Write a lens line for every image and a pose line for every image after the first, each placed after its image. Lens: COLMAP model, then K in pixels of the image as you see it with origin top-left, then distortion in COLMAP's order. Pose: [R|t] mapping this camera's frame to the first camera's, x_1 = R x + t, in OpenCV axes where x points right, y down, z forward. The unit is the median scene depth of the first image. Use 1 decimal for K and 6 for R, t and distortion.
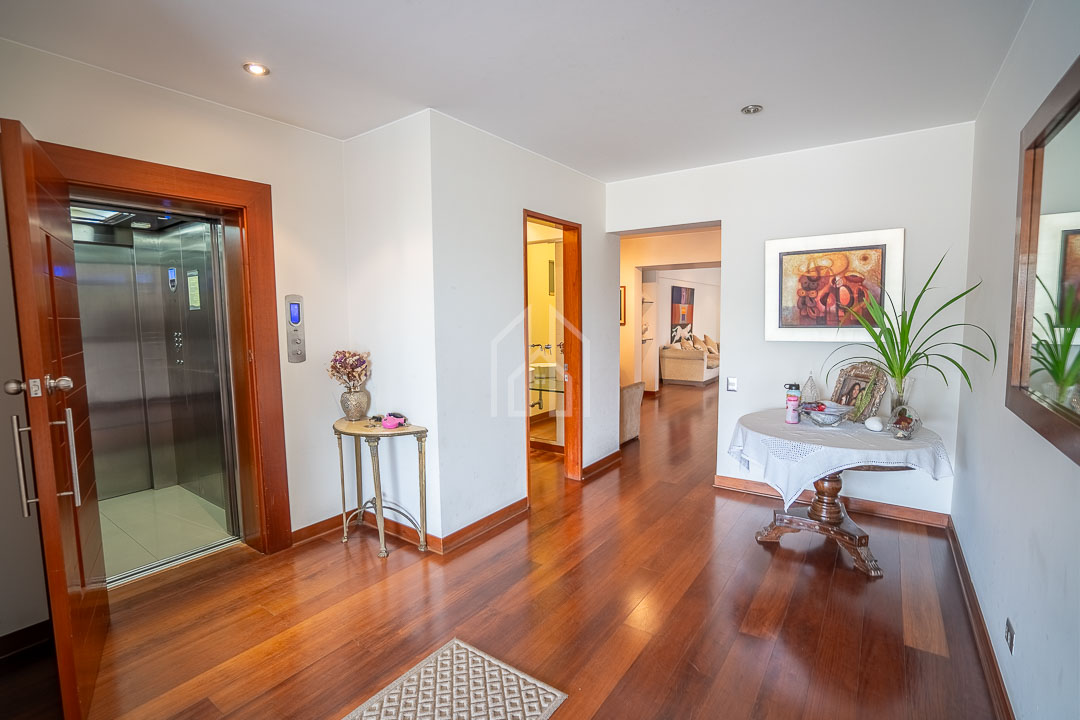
lens RADIAL K [[494.8, 0, 539.3], [0, 494.8, 358.2], [0, 0, 1]] dist [-0.028642, 0.002695]
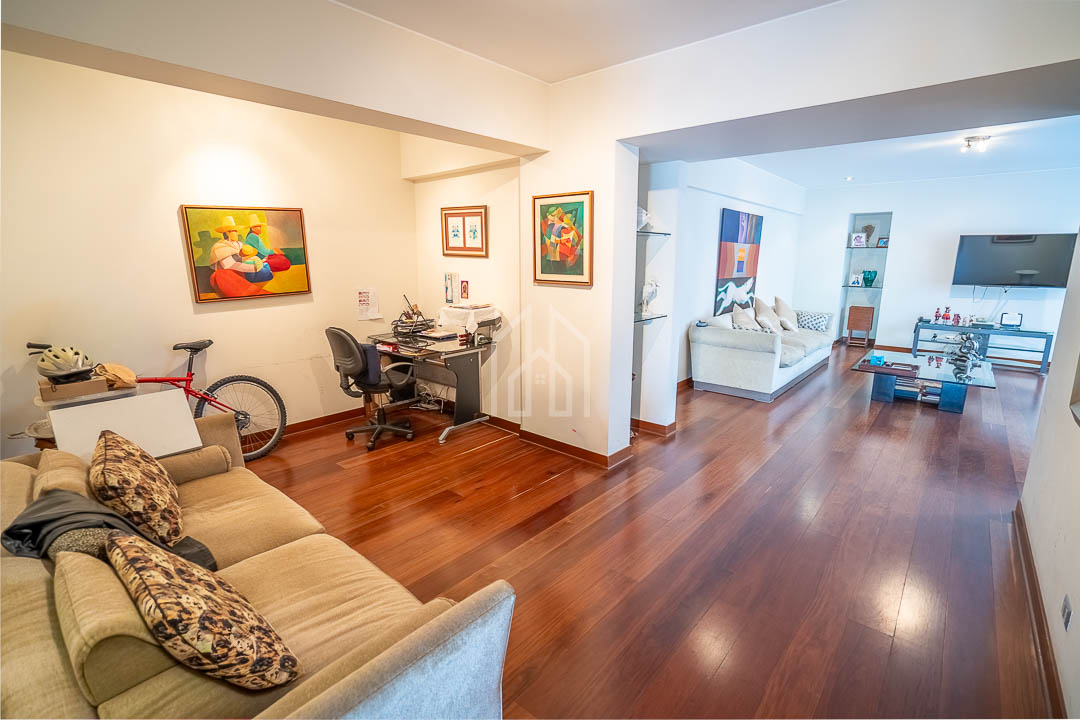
lens RADIAL K [[494.8, 0, 545.2], [0, 494.8, 360.4], [0, 0, 1]] dist [-0.028642, 0.002695]
pose [[0.995936, 0.035375, -0.082828, 0.121086], [-0.025794, 0.993145, 0.114012, -0.034828], [0.086294, -0.111412, 0.990021, 0.414992]]
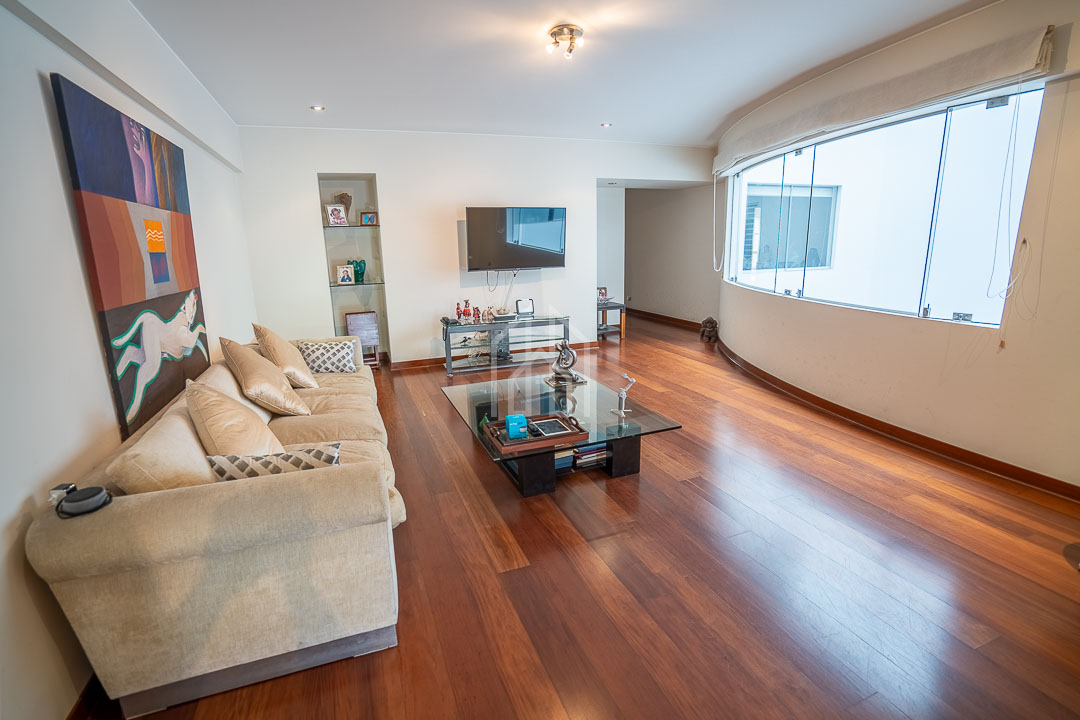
lens RADIAL K [[494.8, 0, 536.3], [0, 494.8, 356.3], [0, 0, 1]] dist [-0.028642, 0.002695]
pose [[0.546171, -0.186607, 0.816624, 0.201857], [0.093657, 0.982362, 0.161841, -0.063785], [-0.832422, -0.011911, 0.554015, 0.747362]]
